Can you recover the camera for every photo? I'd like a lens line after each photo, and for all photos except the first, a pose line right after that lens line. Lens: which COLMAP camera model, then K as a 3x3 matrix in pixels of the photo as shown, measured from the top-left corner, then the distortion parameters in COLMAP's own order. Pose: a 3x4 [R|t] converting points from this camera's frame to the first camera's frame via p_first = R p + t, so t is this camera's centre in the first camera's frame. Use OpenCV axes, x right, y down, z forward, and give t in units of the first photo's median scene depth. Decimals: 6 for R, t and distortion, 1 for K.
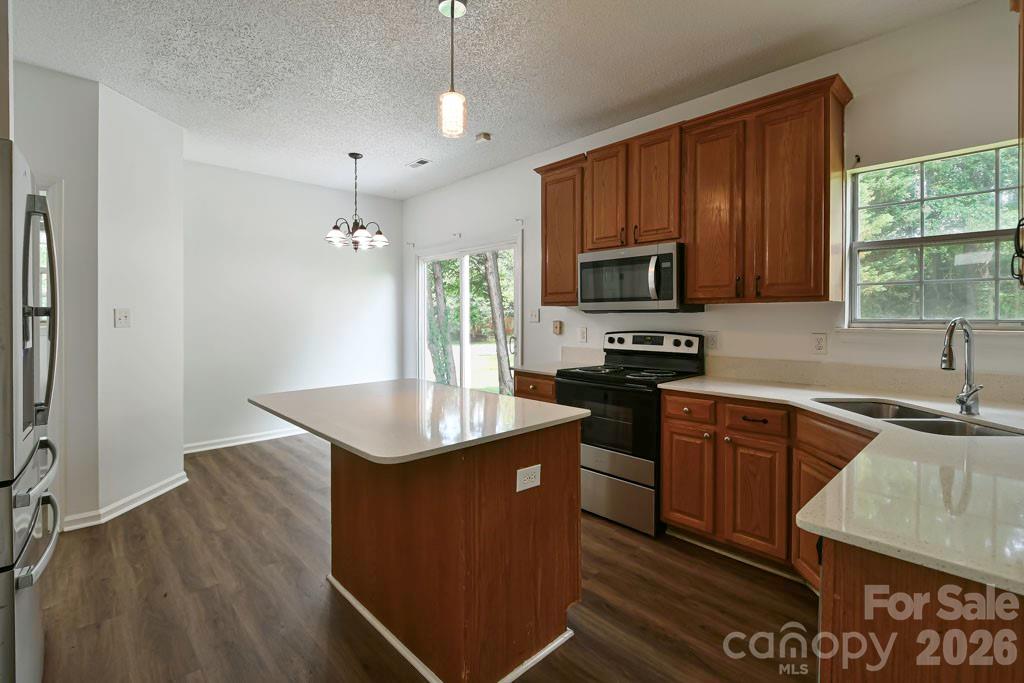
lens RADIAL K [[476.6, 0, 522.8], [0, 476.6, 322.6], [0, 0, 1]] dist [0.000030, -0.000105]
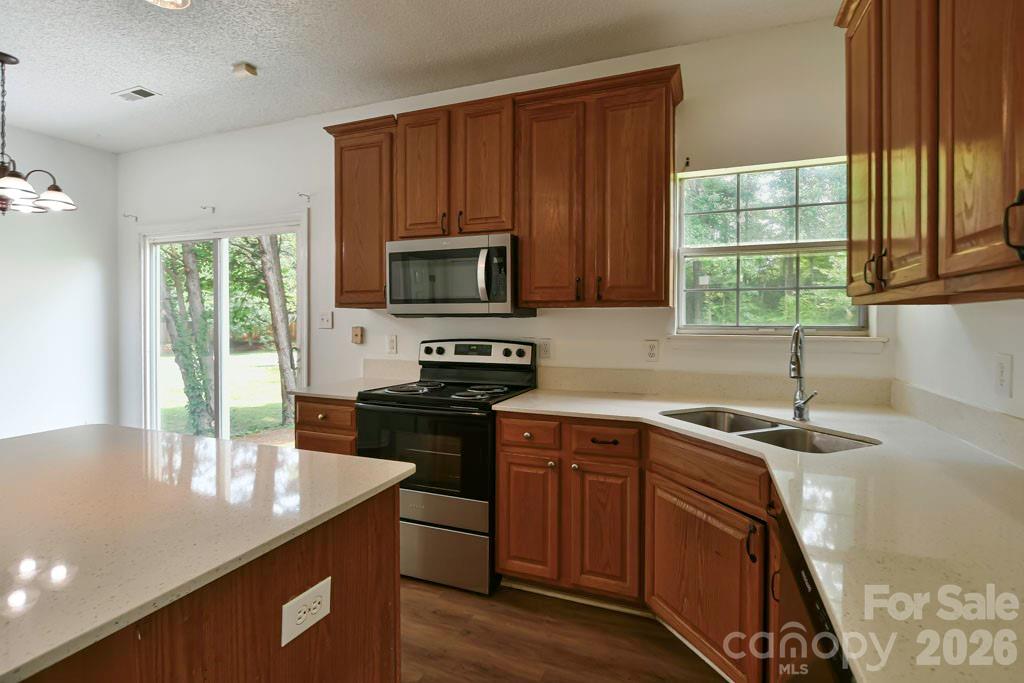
lens RADIAL K [[469.4, 0, 549.0], [0, 469.4, 328.1], [0, 0, 1]] dist [-0.000503, -0.000717]
pose [[0.894882, -0.002463, 0.446295, 0.012445], [0.002148, 0.999997, 0.001212, -0.002906], [-0.446297, -0.000126, 0.894885, 0.223014]]
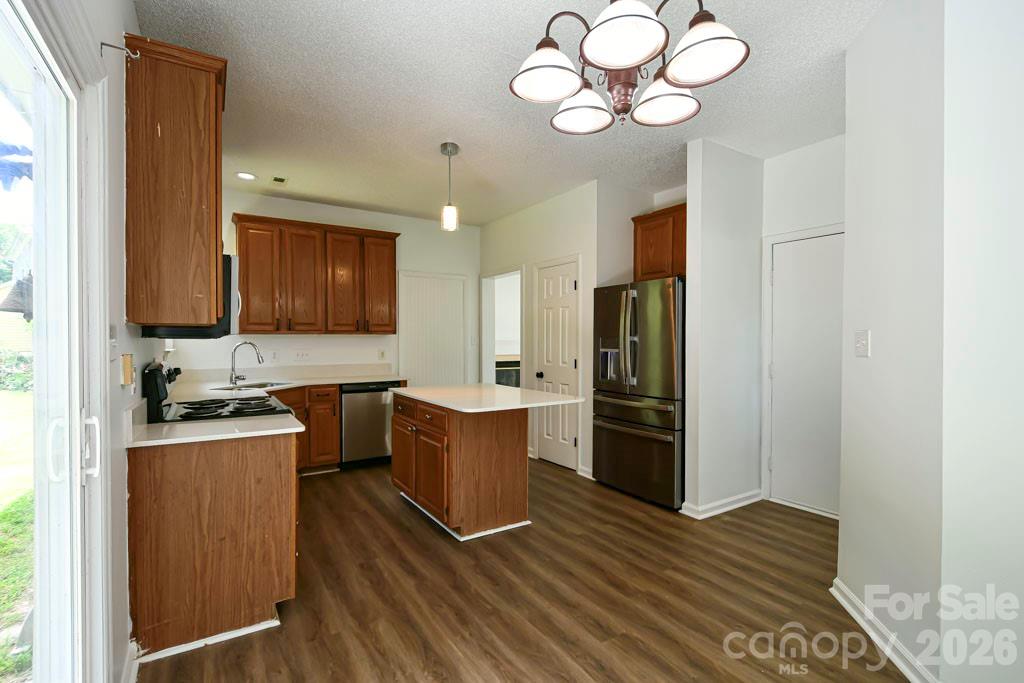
lens RADIAL K [[469.4, 0, 549.0], [0, 469.4, 328.1], [0, 0, 1]] dist [-0.000503, -0.000717]
pose [[-0.992629, 0.001110, 0.121191, -0.508283], [-0.001299, 0.999803, -0.019793, -0.020106], [-0.121190, -0.019804, -0.992432, 1.922203]]
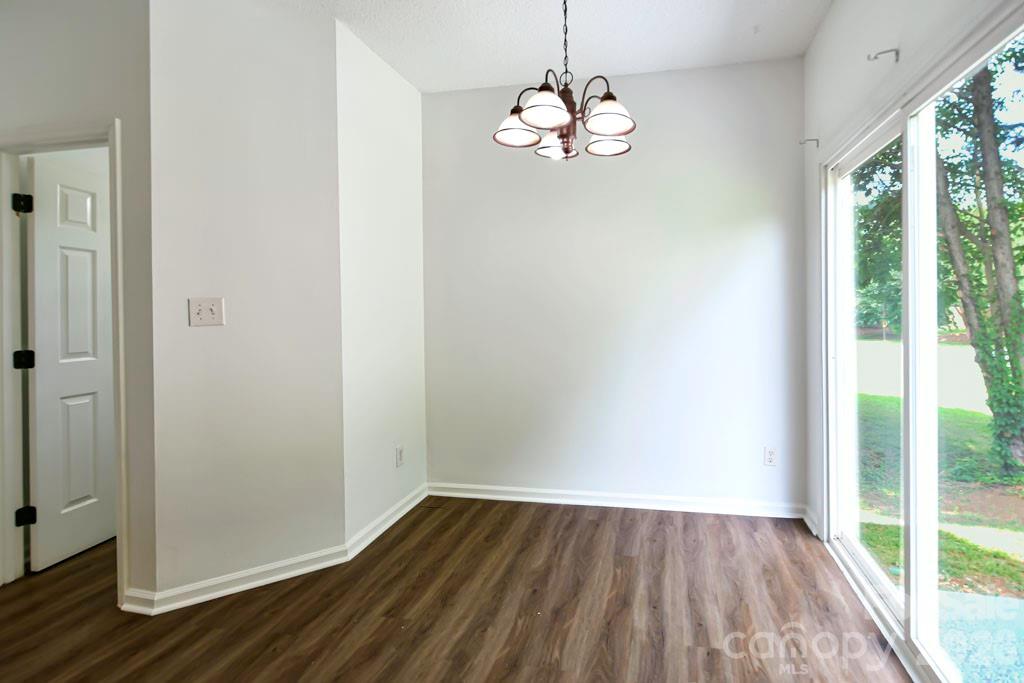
lens RADIAL K [[499.9, 0, 546.8], [0, 499.9, 309.9], [0, 0, 1]] dist [0.001479, 0.000218]
pose [[0.562809, 0.002654, -0.826583, 0.022622], [-0.005804, 0.999983, -0.000741, -0.016113], [0.826566, 0.005214, 0.562815, 1.081003]]
